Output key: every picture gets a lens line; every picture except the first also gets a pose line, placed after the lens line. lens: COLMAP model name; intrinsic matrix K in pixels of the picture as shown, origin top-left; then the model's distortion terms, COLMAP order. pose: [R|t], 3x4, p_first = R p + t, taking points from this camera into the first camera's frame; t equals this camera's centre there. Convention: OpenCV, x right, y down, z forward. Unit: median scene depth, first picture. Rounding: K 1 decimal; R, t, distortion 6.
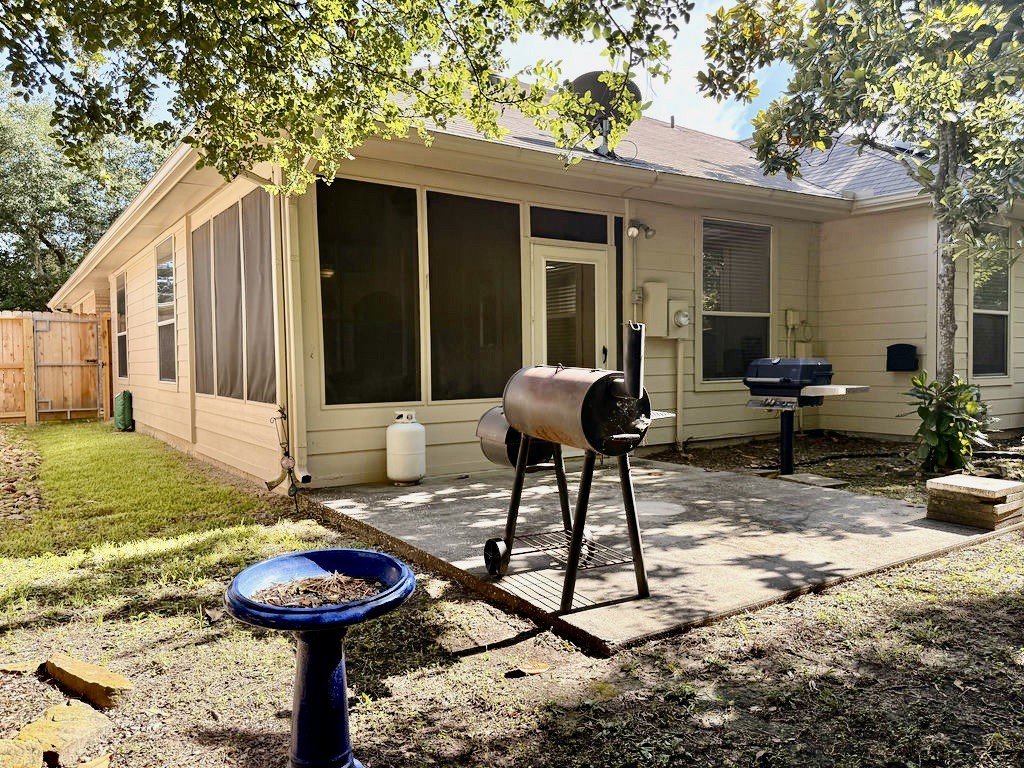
lens RADIAL K [[725.2, 0, 512.0], [0, 725.2, 384.0], [0, 0, 1]] dist [0.071531, -0.088084]
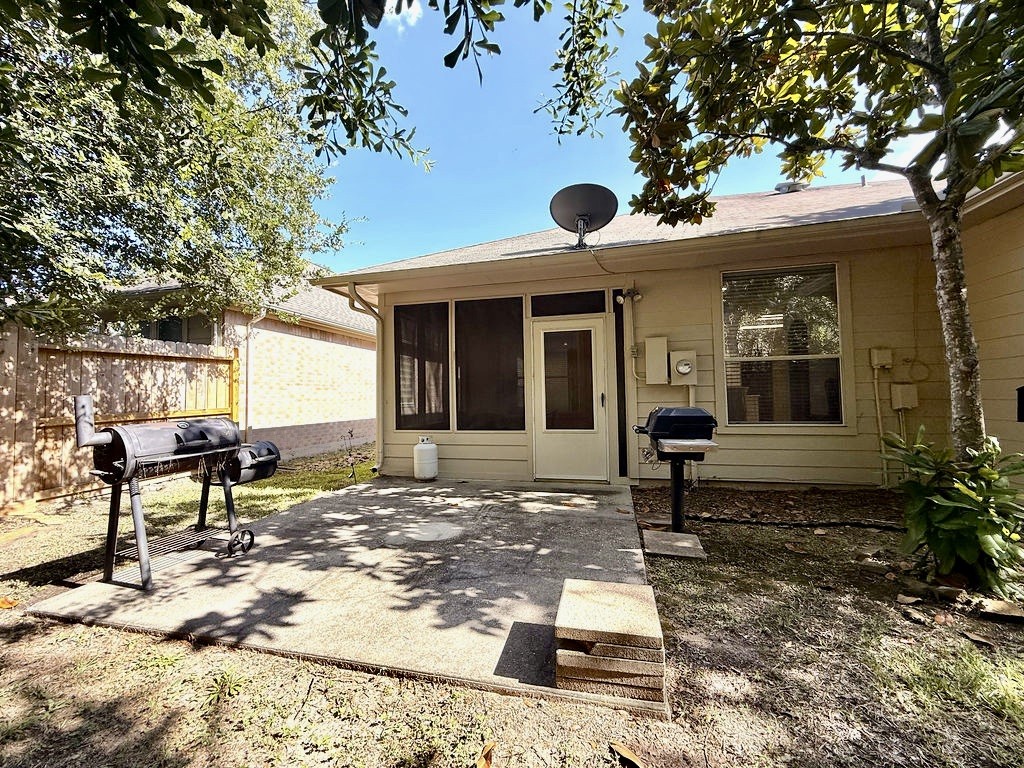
lens RADIAL K [[398.8, 0, 512.0], [0, 398.8, 384.0], [0, 0, 1]] dist [-0.001042, -0.000135]
pose [[0.678148, -0.027428, -0.734414, 0.615717], [-0.016190, 0.998503, -0.052241, -0.035264], [0.734747, 0.047318, 0.676689, 0.496496]]
